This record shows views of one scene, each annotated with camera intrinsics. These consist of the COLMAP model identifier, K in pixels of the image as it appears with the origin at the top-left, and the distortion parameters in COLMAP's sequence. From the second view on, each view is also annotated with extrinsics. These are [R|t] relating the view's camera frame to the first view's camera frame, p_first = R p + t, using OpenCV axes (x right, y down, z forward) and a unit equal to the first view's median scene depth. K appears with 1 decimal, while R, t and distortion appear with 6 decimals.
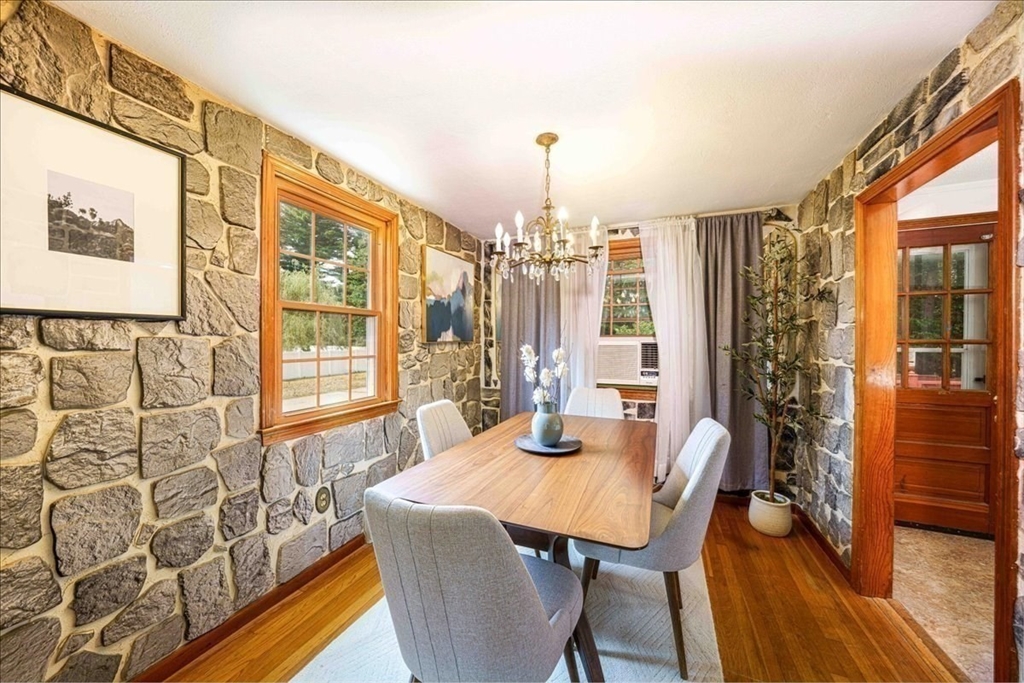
lens RADIAL K [[355.7, 0, 512.0], [0, 355.7, 341.5], [0, 0, 1]] dist [0.009711, 0.000002]
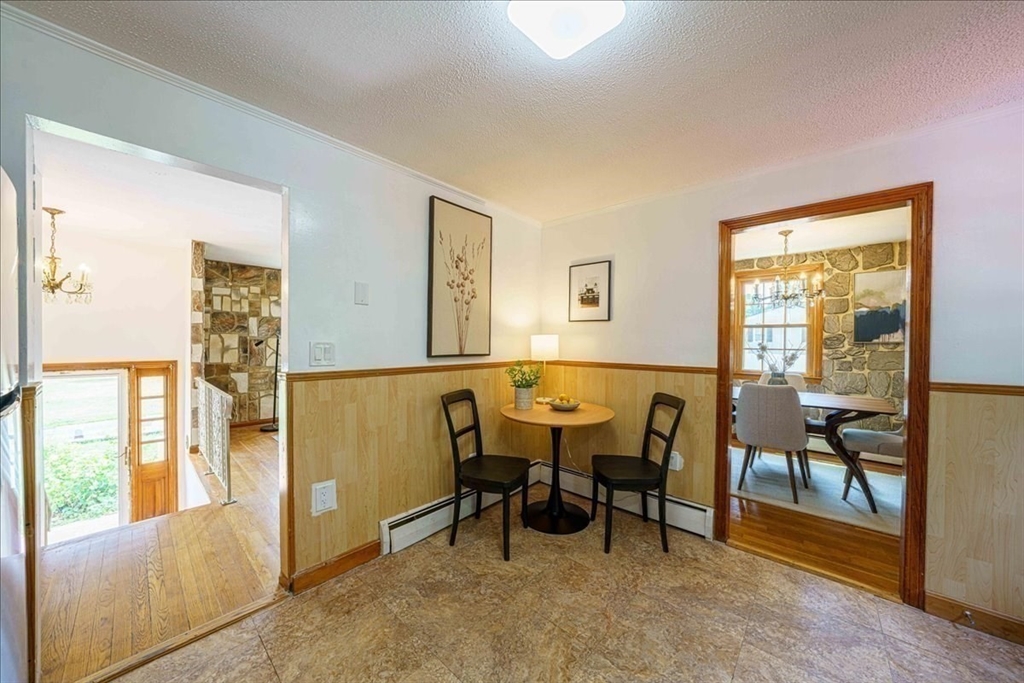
lens RADIAL K [[355.7, 0, 512.0], [0, 355.7, 341.5], [0, 0, 1]] dist [0.009711, 0.000002]
pose [[-0.344788, 0.000704, -0.938680, 1.601033], [-0.012310, 0.999910, 0.005272, 0.008835], [0.938600, 0.013373, -0.344749, 0.226228]]
